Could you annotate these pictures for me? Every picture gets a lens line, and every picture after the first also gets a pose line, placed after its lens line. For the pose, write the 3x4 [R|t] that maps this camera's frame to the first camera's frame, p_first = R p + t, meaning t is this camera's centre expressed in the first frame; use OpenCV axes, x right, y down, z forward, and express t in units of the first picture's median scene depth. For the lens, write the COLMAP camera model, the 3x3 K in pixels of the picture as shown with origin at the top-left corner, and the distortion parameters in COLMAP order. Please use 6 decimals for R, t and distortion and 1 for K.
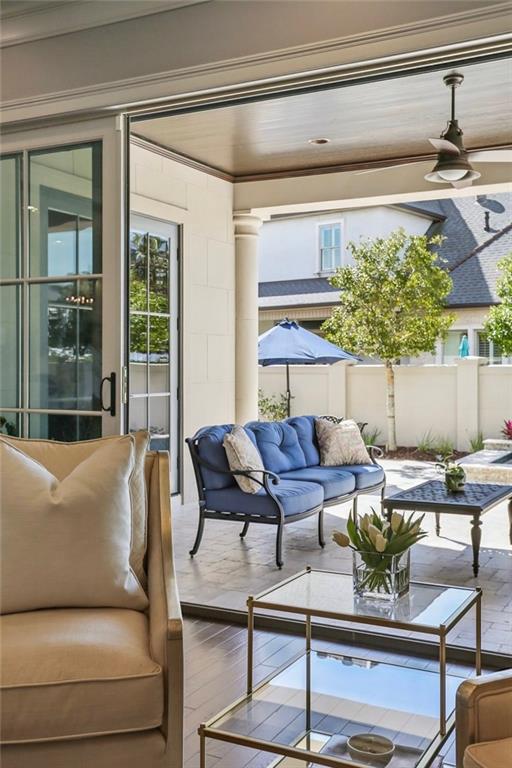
lens RADIAL K [[829.5, 0, 256.0], [0, 829.5, 384.0], [0, 0, 1]] dist [0.003225, 0.001441]
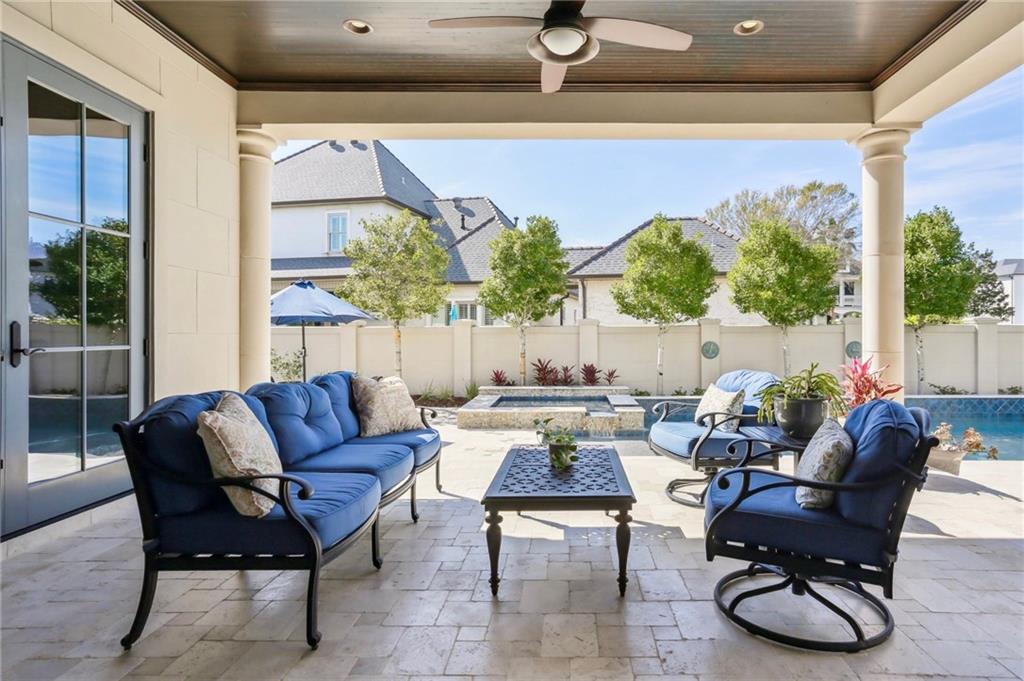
lens RADIAL K [[463.7, 0, 512.0], [0, 463.7, 340.5], [0, 0, 1]] dist [-0.035701, 0.024258]
pose [[0.885418, -0.000662, 0.464795, 0.002794], [0.010892, 0.999754, -0.019325, 0.018124], [-0.464667, 0.022173, 0.885208, 0.533410]]
